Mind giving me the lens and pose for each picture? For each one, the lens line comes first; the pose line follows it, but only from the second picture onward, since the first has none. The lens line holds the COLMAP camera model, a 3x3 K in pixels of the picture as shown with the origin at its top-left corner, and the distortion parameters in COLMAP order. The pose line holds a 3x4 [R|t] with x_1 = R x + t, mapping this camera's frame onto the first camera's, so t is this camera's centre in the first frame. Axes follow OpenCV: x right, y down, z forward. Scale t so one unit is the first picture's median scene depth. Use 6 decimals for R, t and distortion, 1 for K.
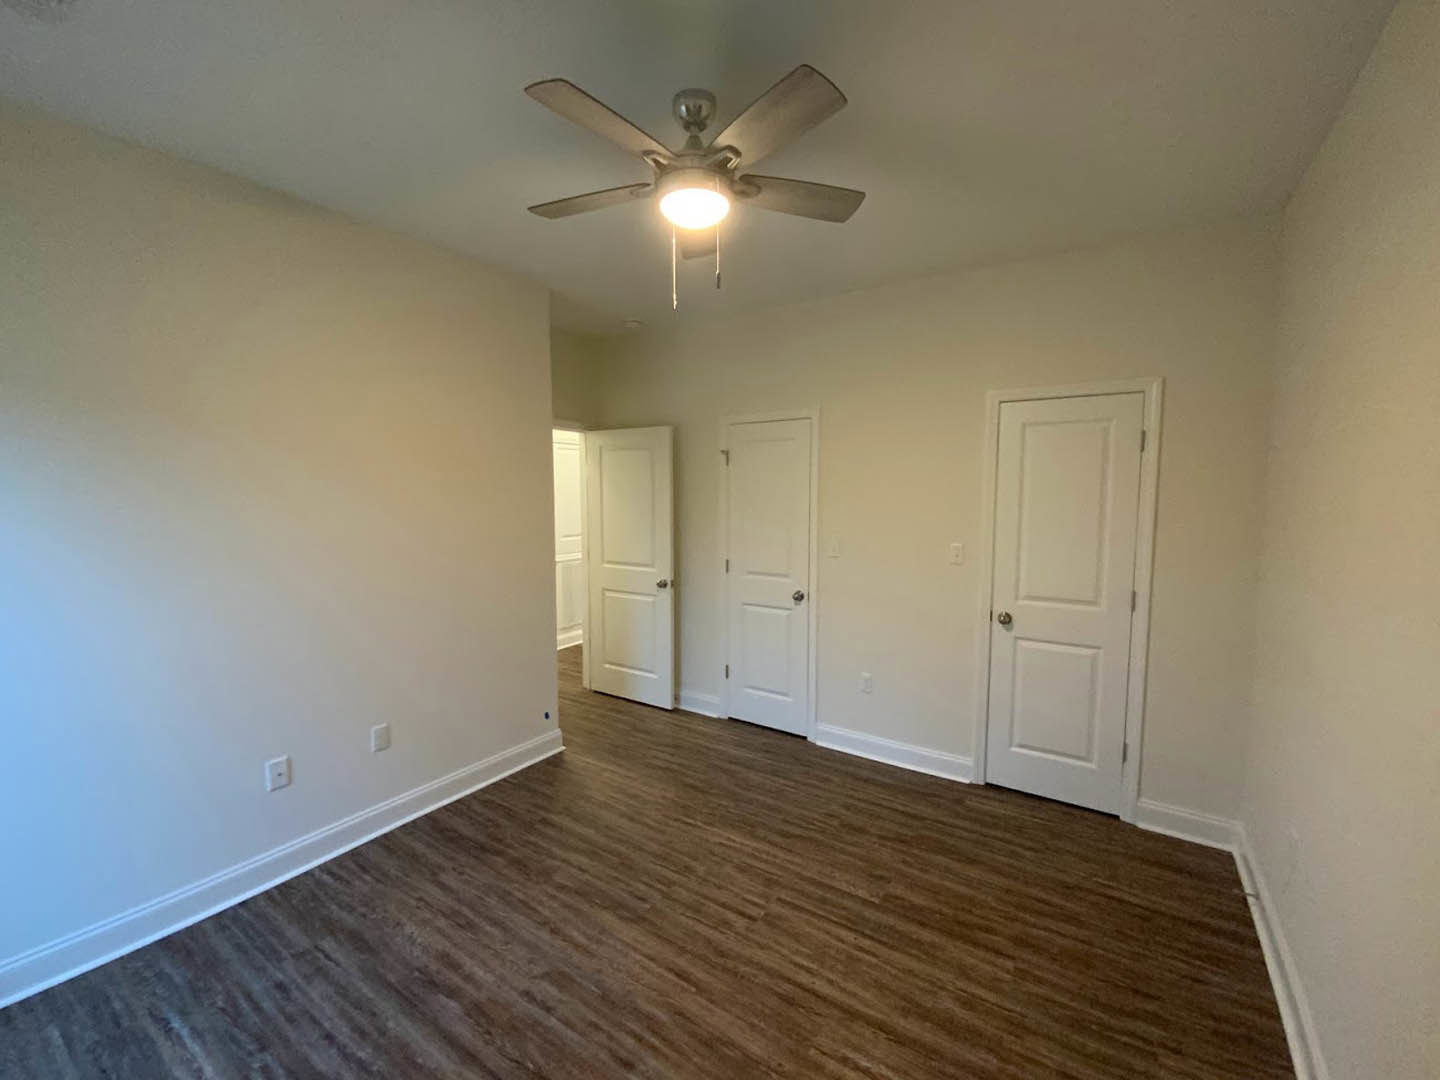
lens RADIAL K [[590.8, 0, 725.4], [0, 590.8, 544.2], [0, 0, 1]] dist [0.000087, -0.000906]
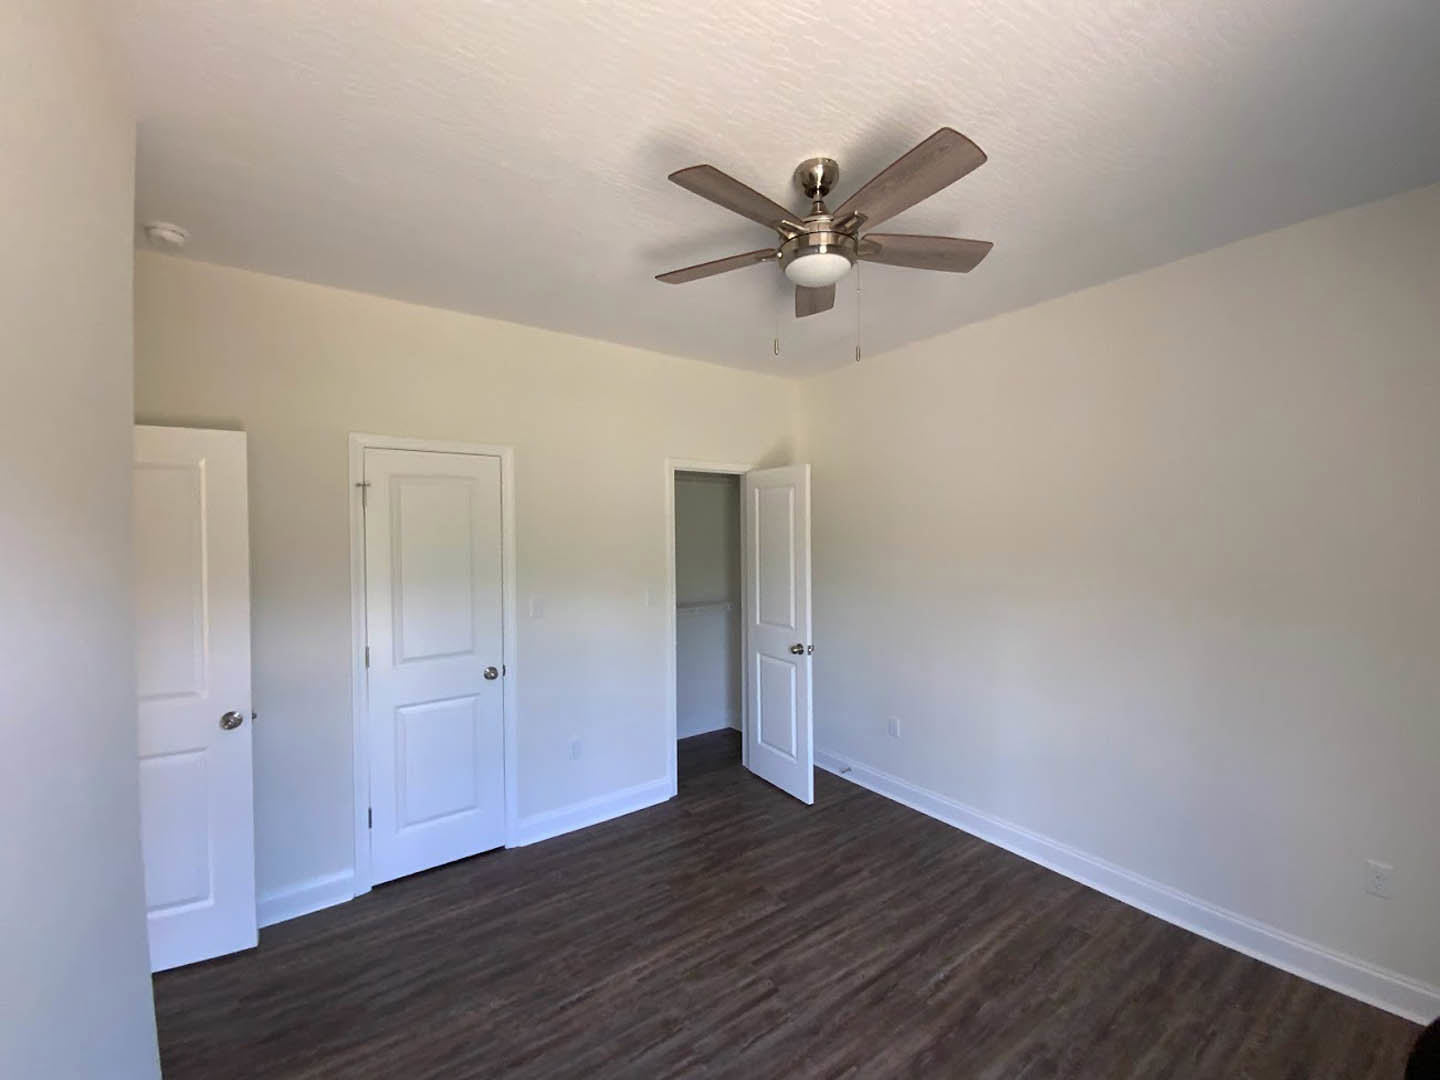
lens RADIAL K [[590.8, 0, 715.6], [0, 590.8, 532.6], [0, 0, 1]] dist [0.000087, -0.000906]
pose [[0.361456, -0.001600, 0.932388, -0.774285], [0.097450, 0.994587, -0.036071, -0.068221], [-0.927283, 0.103899, 0.359655, 0.590505]]
